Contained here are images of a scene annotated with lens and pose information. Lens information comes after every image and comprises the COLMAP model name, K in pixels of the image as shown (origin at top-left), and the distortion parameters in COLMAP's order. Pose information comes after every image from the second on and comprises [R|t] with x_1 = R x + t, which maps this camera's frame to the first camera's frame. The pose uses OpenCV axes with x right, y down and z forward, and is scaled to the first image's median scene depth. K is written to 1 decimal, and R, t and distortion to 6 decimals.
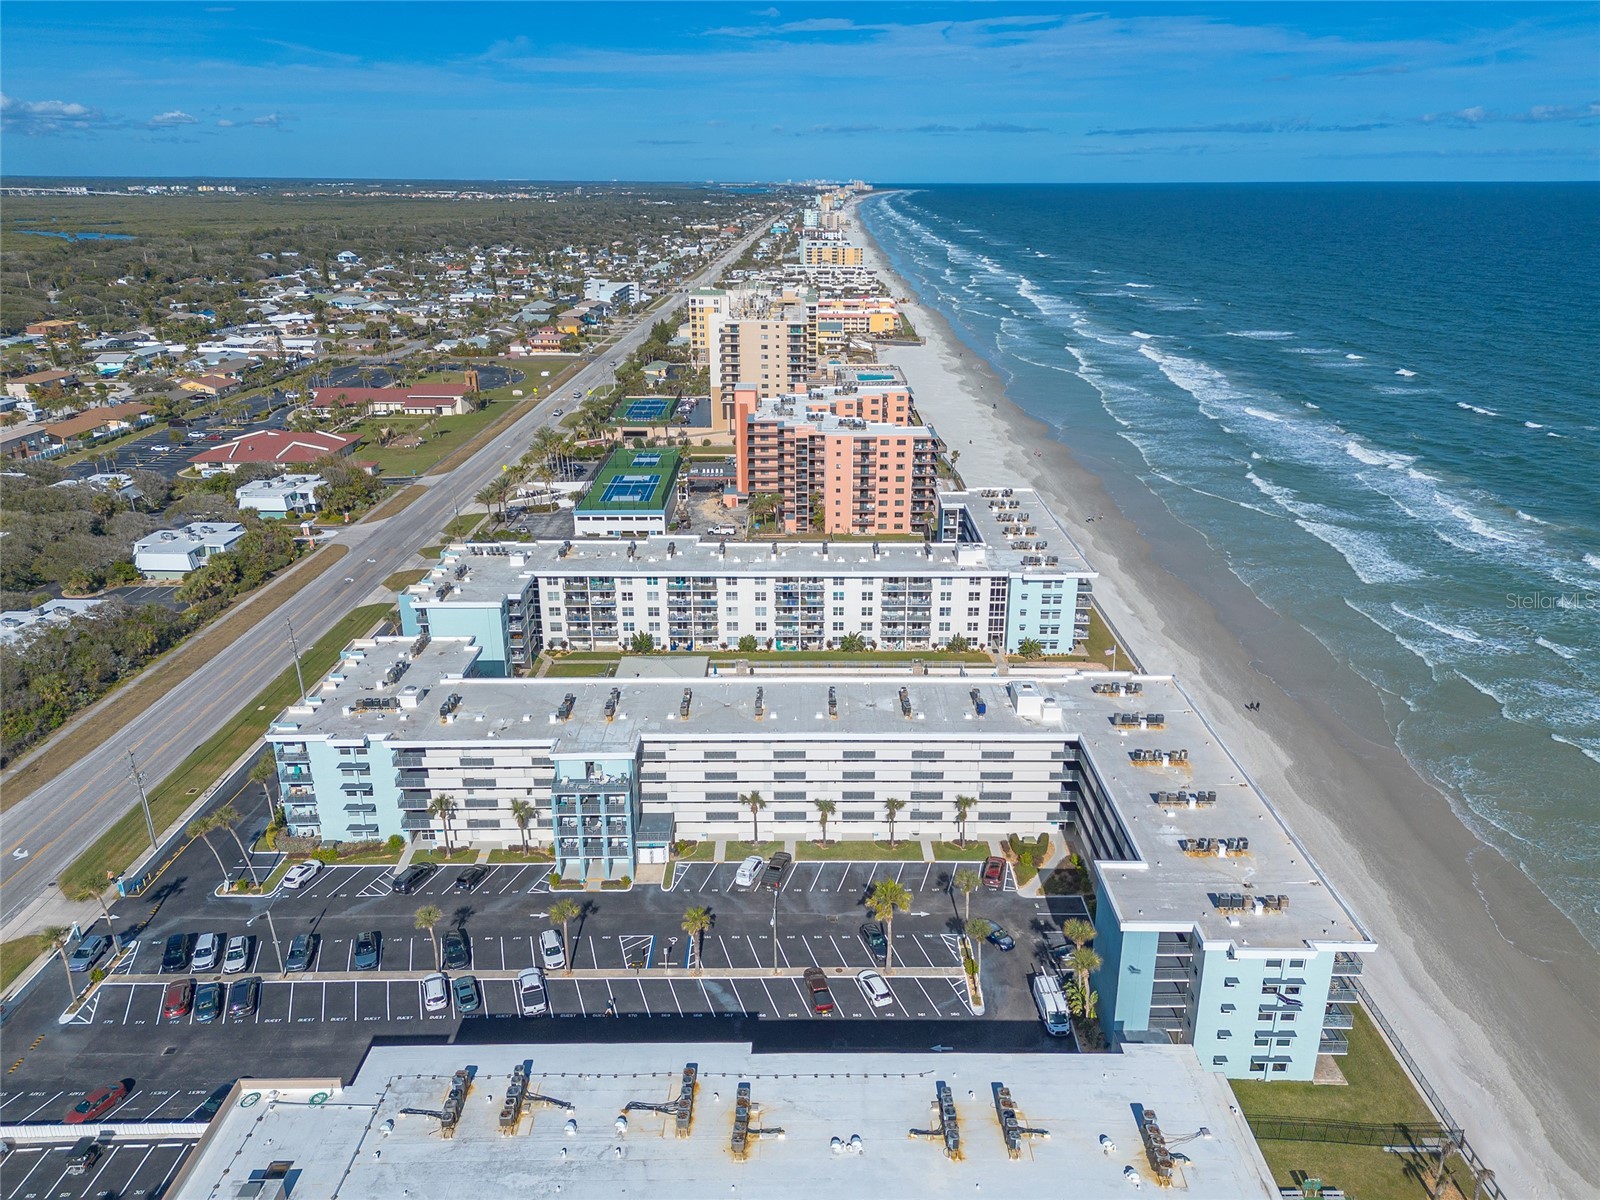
lens RADIAL K [[1125.1, 0, 808.4], [0, 1125.1, 611.8], [0, 0, 1]] dist [0.054172, -0.041019]
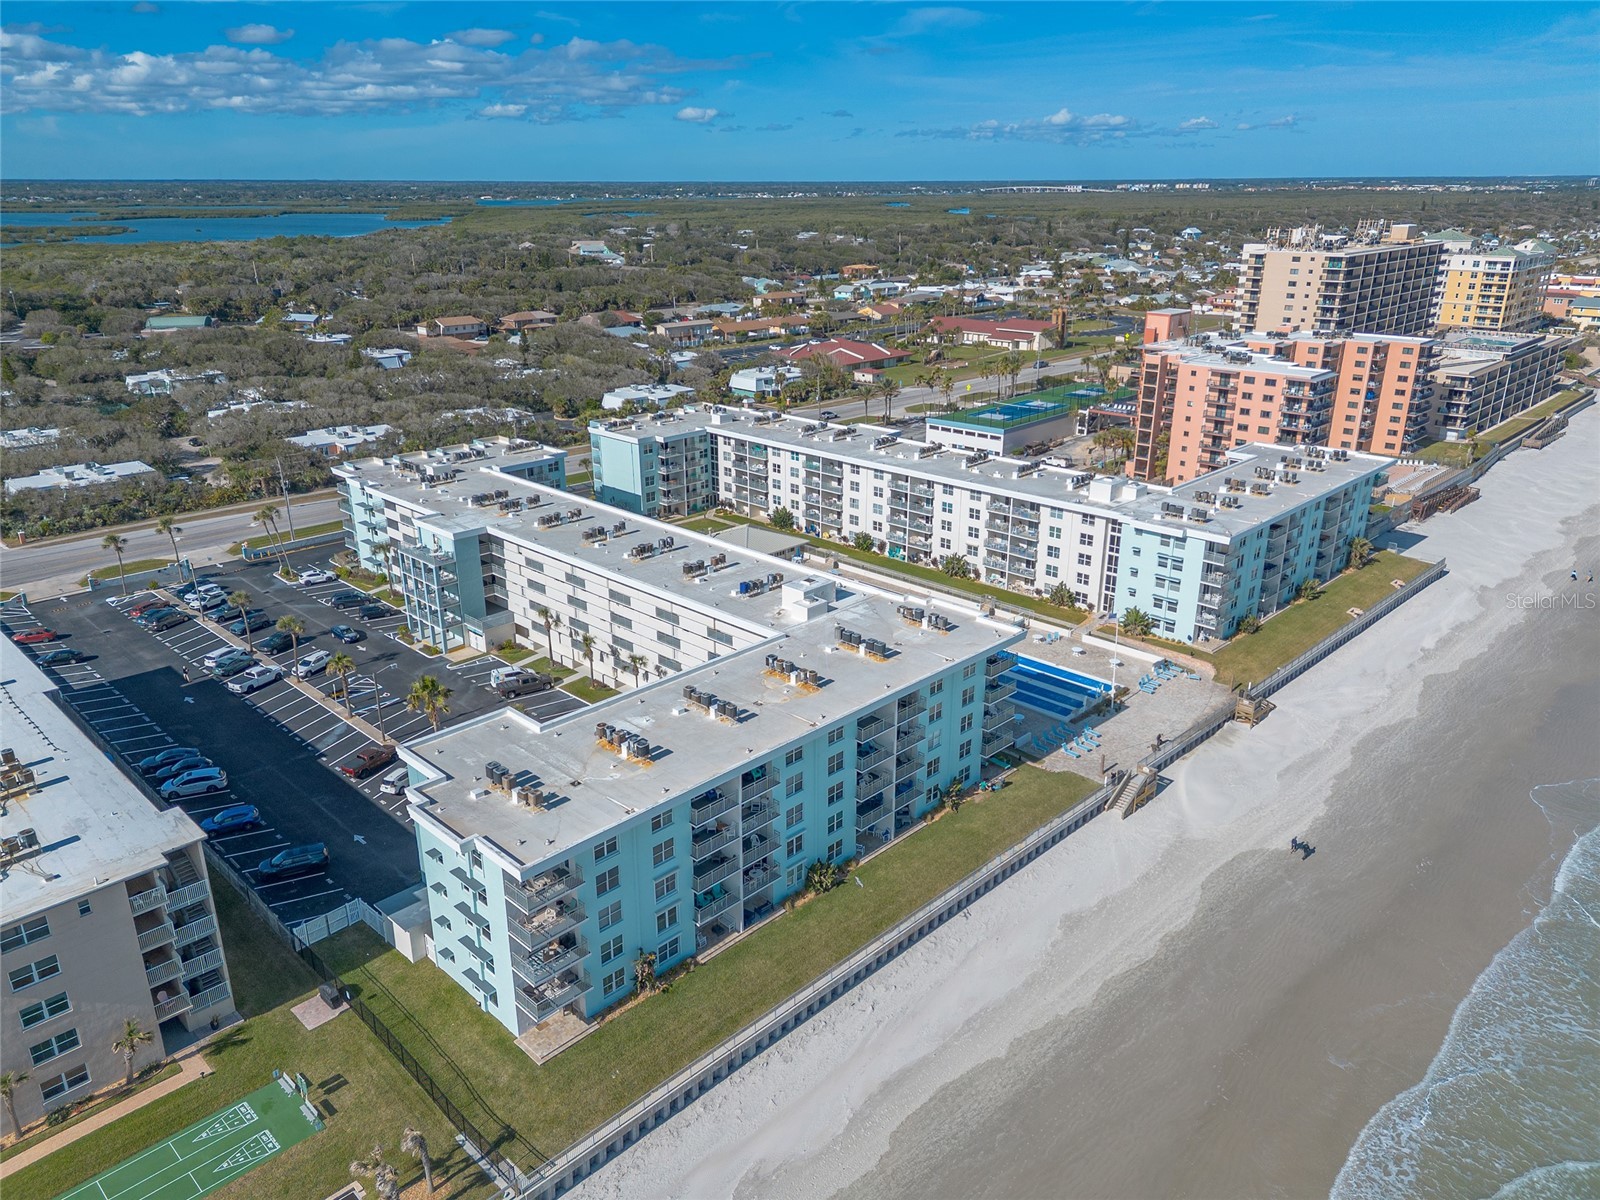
lens RADIAL K [[1125.1, 0, 792.7], [0, 1125.1, 594.6], [0, 0, 1]] dist [0.054172, -0.041019]
pose [[0.702930, 0.235589, -0.671109, 0.535644], [-0.244995, 0.966008, 0.082500, 0.008434], [0.667733, 0.106427, 0.736754, 0.286776]]
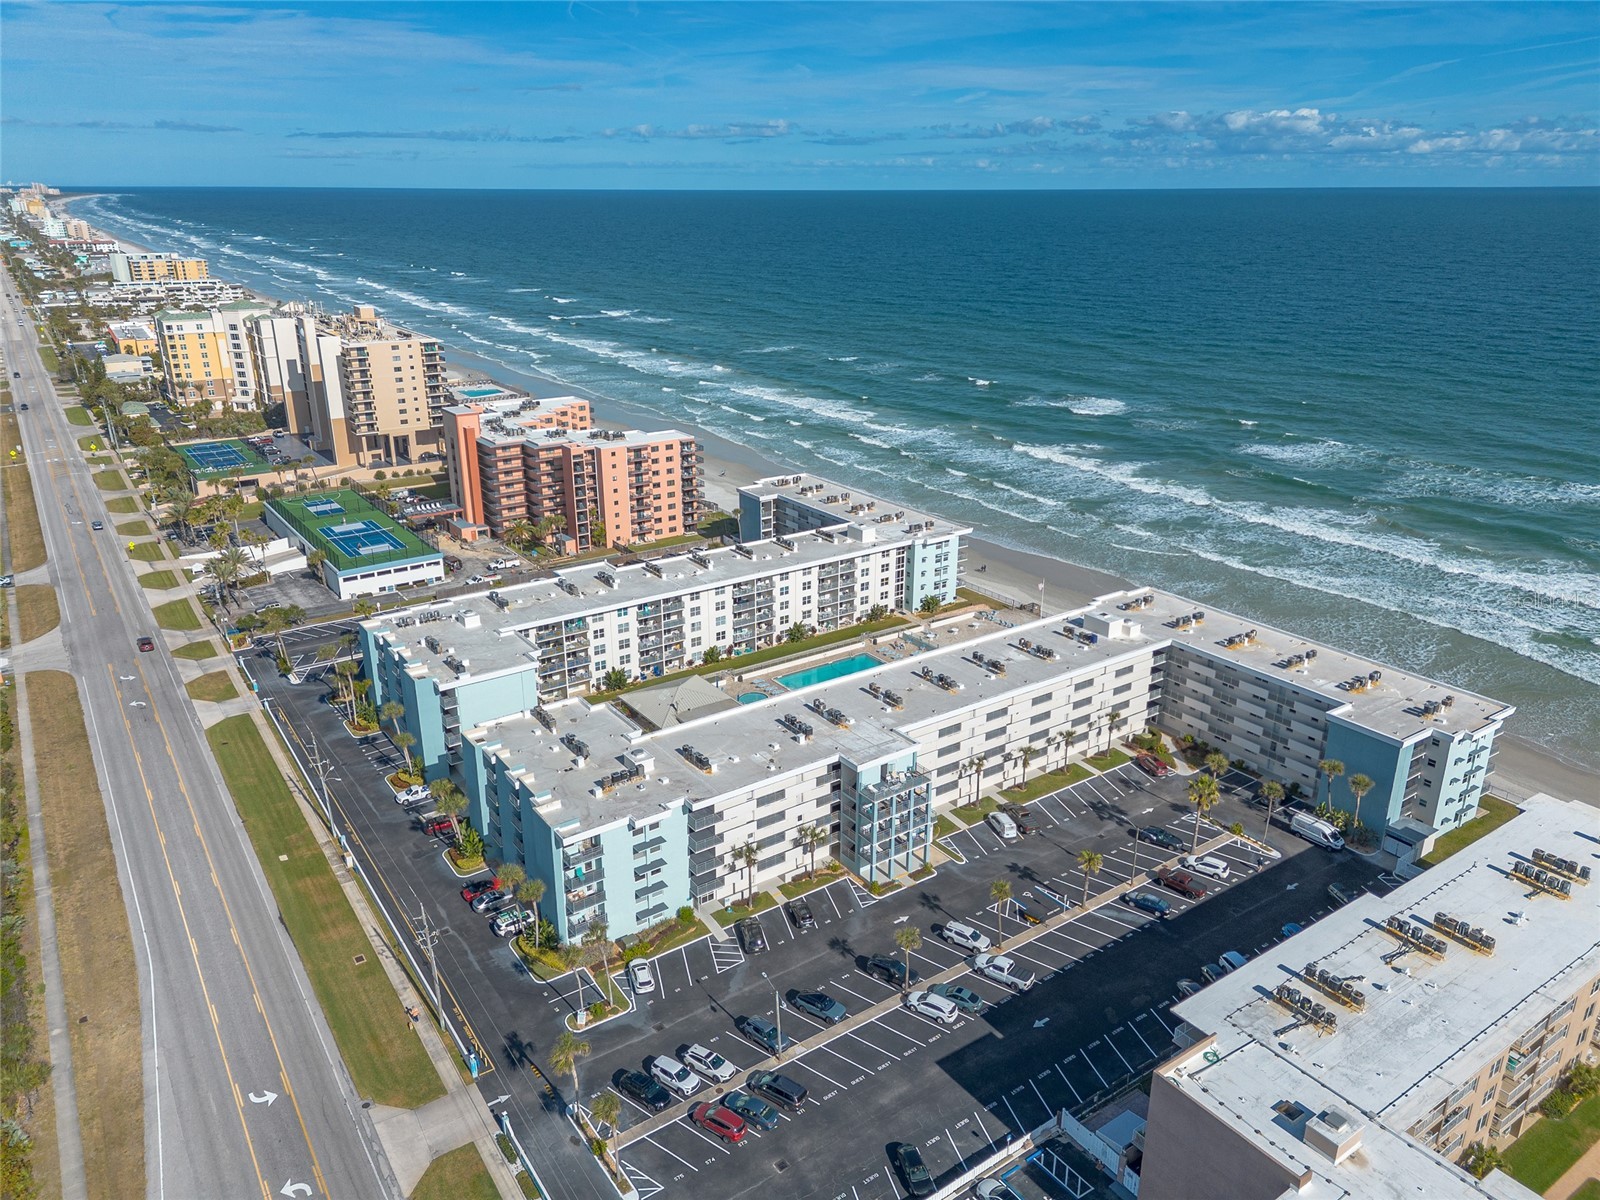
lens RADIAL K [[1125.1, 0, 795.9], [0, 1125.1, 601.4], [0, 0, 1]] dist [0.054172, -0.041019]
pose [[0.825200, -0.195394, 0.529968, -0.512852], [0.201672, 0.978340, 0.046686, -0.050259], [-0.527611, 0.068354, 0.846732, 0.112566]]
